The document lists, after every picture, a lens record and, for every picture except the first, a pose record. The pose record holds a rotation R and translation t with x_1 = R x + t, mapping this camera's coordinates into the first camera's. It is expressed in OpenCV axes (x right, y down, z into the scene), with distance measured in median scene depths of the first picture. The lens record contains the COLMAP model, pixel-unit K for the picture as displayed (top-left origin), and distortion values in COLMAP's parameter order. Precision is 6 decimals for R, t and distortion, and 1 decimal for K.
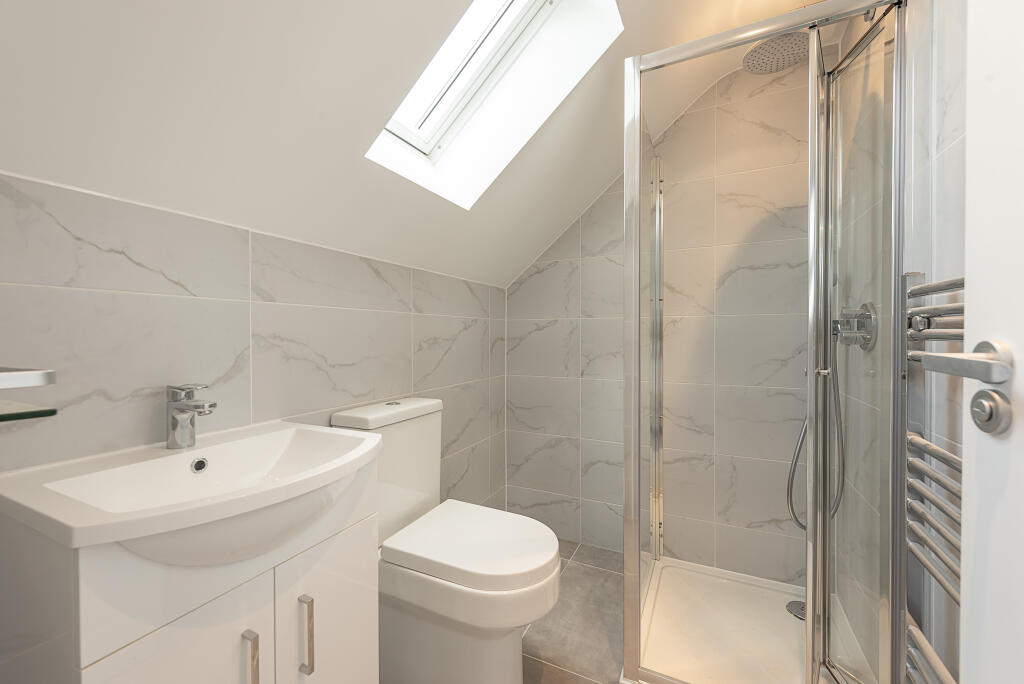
lens RADIAL K [[418.3, 0, 512.0], [0, 418.3, 342.0], [0, 0, 1]] dist [0.000170, 0.000000]
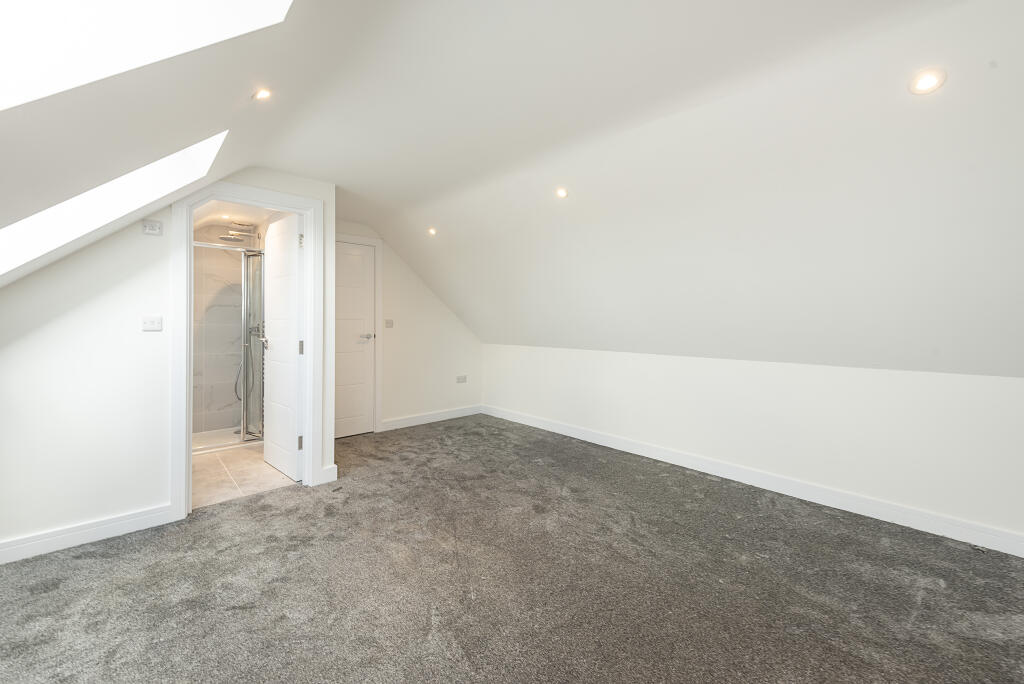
lens RADIAL K [[404.3, 0, 508.8], [0, 404.3, 317.3], [0, 0, 1]] dist [0.000687, 0.000134]
pose [[0.368269, 0.001491, 0.929718, -1.076948], [-0.000632, 0.999999, -0.001353, -0.110181], [-0.929719, -0.000089, 0.368269, -1.553010]]
